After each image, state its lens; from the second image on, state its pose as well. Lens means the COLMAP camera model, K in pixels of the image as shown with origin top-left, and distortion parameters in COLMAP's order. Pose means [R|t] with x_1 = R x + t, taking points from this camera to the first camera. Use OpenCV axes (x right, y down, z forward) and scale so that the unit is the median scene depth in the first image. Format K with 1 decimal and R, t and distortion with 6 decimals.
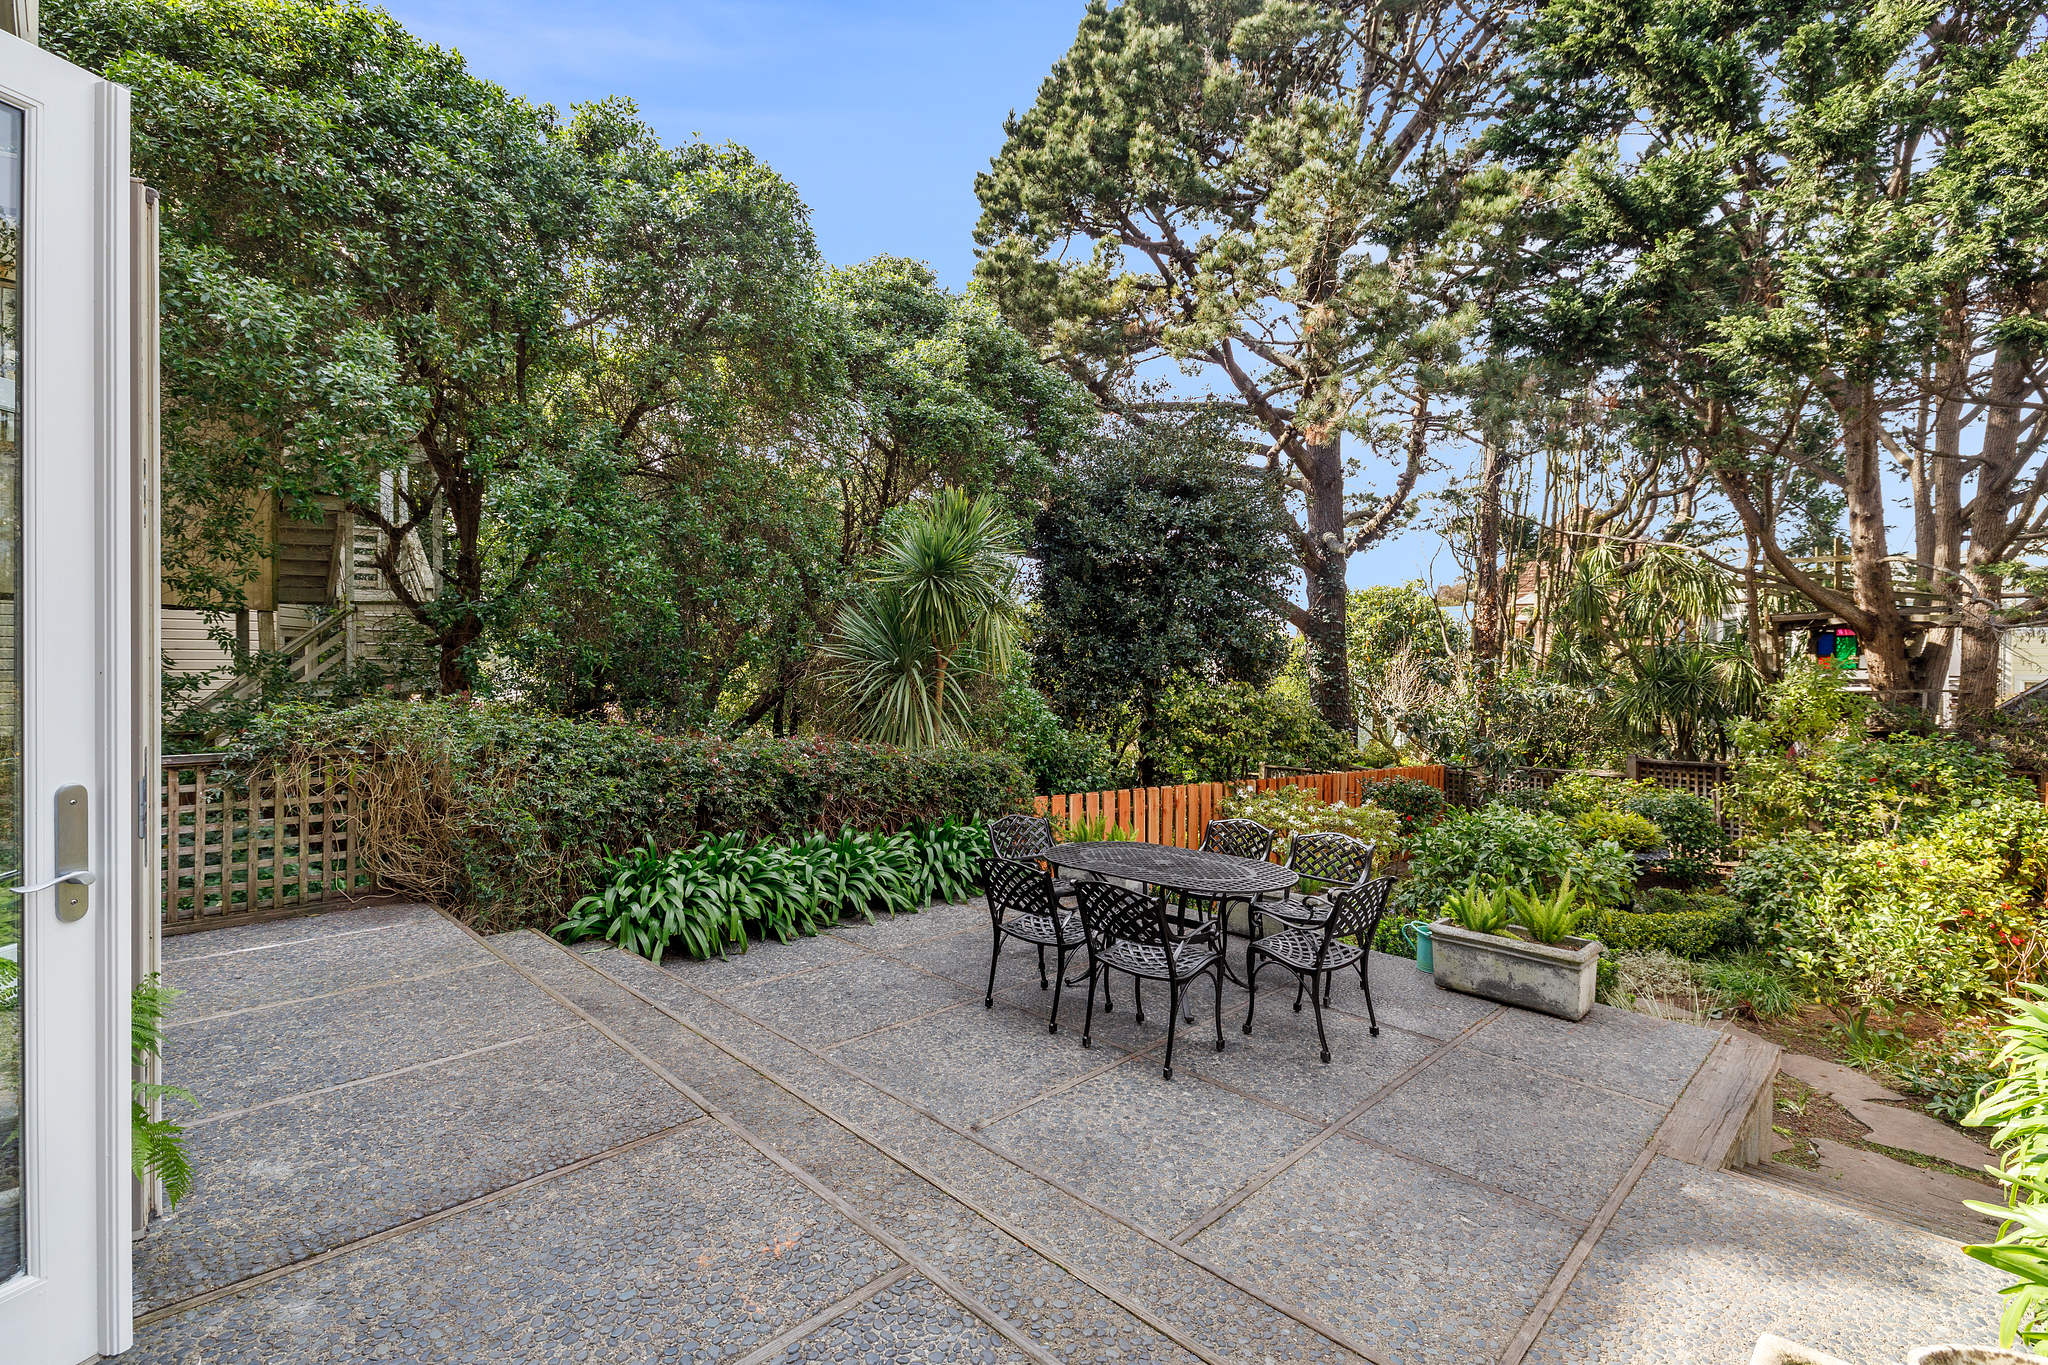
lens RADIAL K [[920.9, 0, 1008.9], [0, 920.9, 673.1], [0, 0, 1]] dist [0.000839, -0.003625]
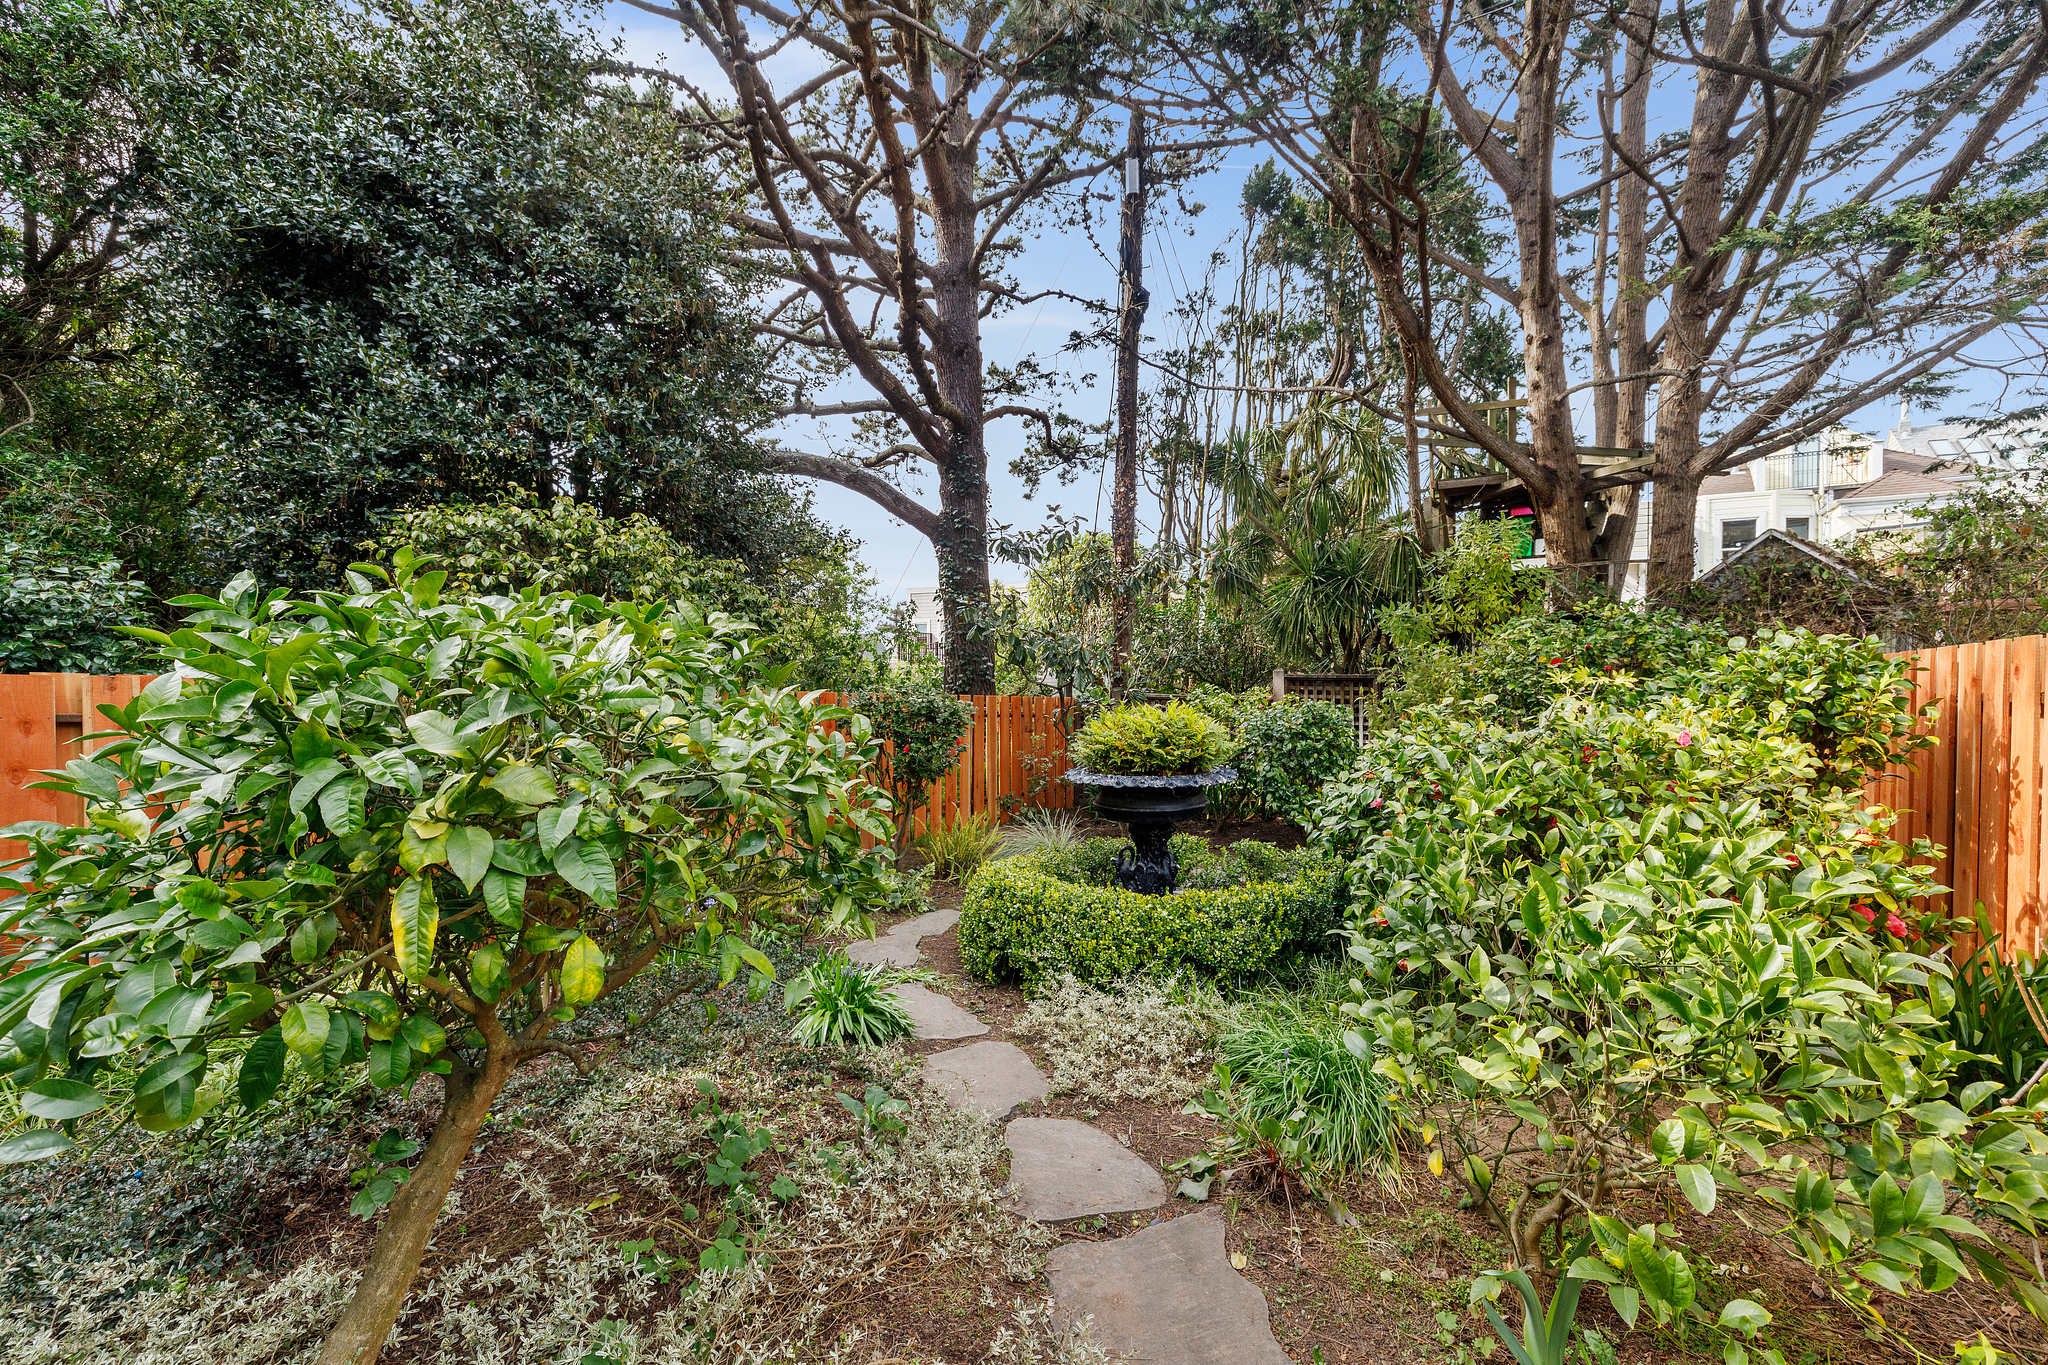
lens RADIAL K [[872.9, 0, 1022.6], [0, 872.9, 681.6], [0, 0, 1]] dist [0.000445, 0.001652]
pose [[0.975964, -0.010517, 0.217680, 0.509091], [0.007388, 0.999857, 0.015183, 0.139405], [-0.217808, -0.013210, 0.975902, 0.557159]]
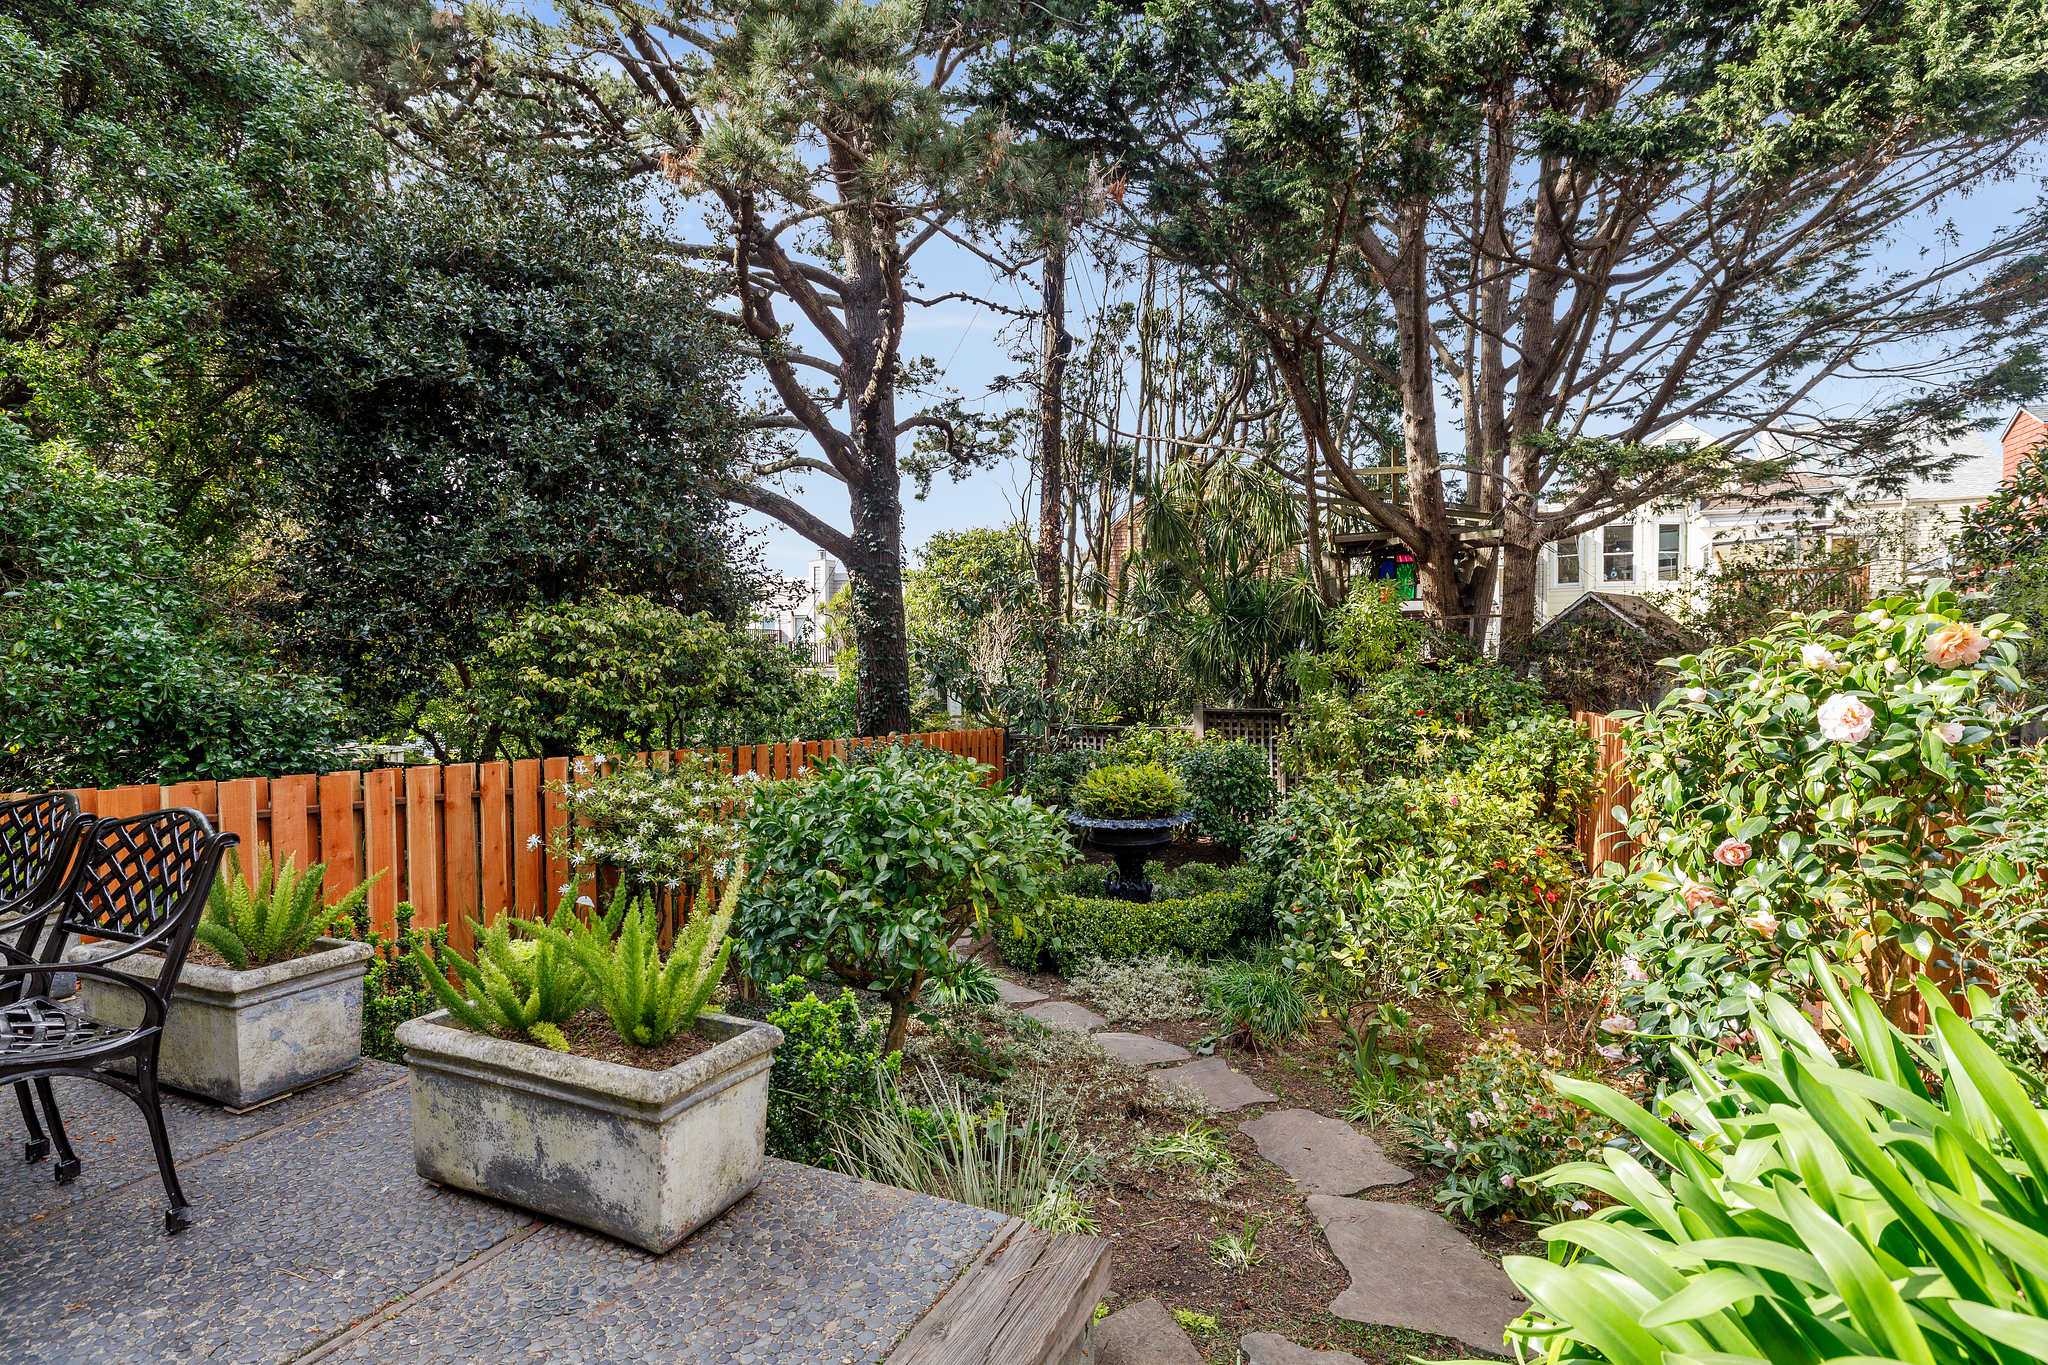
lens RADIAL K [[1068.9, 0, 1023.0], [0, 1068.9, 681.9], [0, 0, 1]] dist [0.003577, -0.000238]
pose [[0.930928, -0.023998, 0.364414, 0.295944], [0.014771, 0.999496, 0.028087, 0.065991], [-0.364905, -0.020764, 0.930813, 0.268401]]
